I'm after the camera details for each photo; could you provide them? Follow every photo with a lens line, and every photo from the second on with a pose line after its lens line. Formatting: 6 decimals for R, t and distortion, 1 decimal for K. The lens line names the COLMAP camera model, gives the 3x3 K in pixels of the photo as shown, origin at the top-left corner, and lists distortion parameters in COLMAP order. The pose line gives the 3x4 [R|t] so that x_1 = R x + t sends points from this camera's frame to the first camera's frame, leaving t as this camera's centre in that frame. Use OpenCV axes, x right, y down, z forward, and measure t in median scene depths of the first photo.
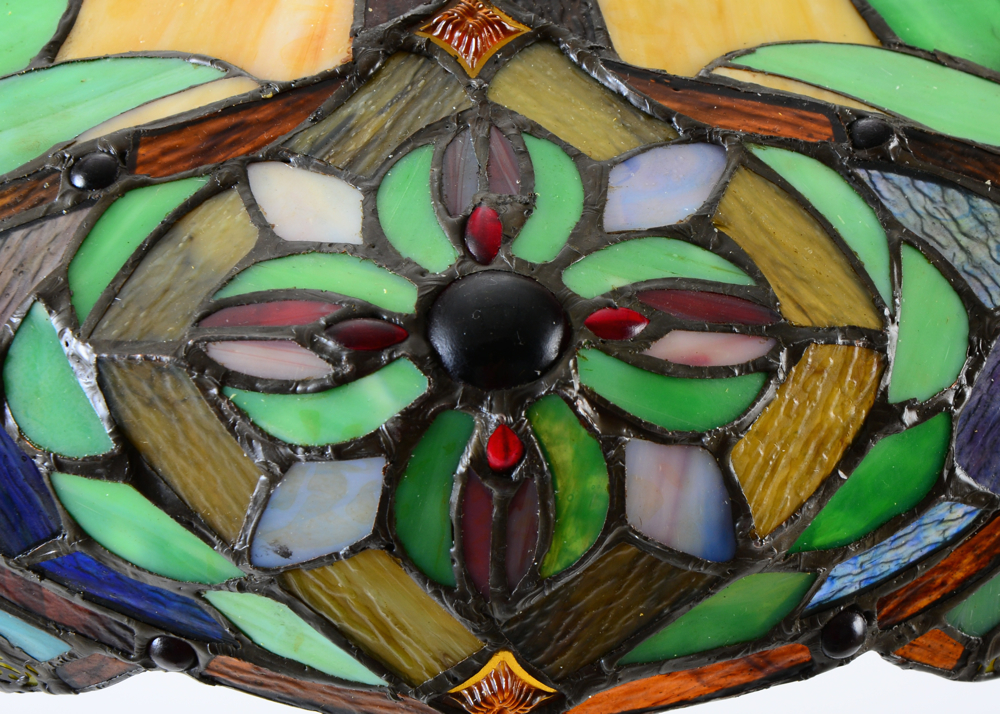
lens RADIAL K [[3071.1, 0, 494.7], [0, 3071.1, 359.4], [0, 0, 1]] dist [0.371012, 0.000000]
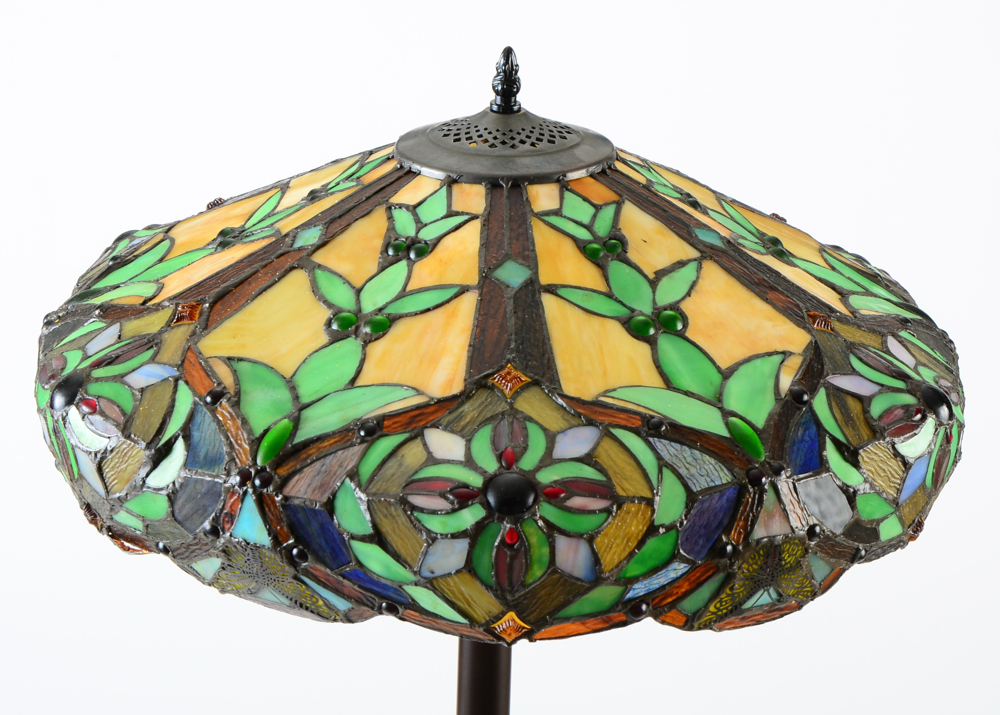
lens RADIAL K [[2370.4, 0, 509.2], [0, 2370.4, 356.5], [0, 0, 1]] dist [0.207373, 0.000000]
pose [[0.998633, 0.031673, -0.041581, 0.080911], [-0.033561, 0.998399, -0.045522, -0.034530], [0.040072, 0.046855, 0.998098, -1.099710]]
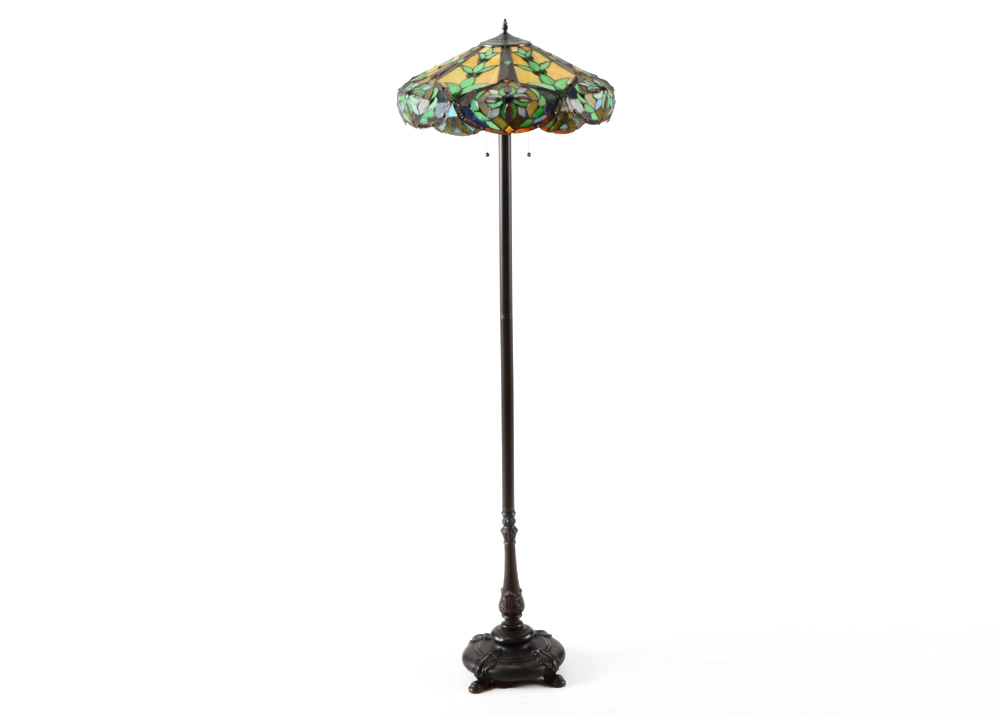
lens RADIAL K [[1547.0, 0, 501.5], [0, 1547.0, 357.7], [0, 0, 1]] dist [0.020232, 0.000000]
pose [[0.998264, -0.006638, -0.058522, 0.337253], [0.000389, 0.994349, -0.106158, 1.716038], [0.058896, 0.105951, 0.992626, -5.217428]]
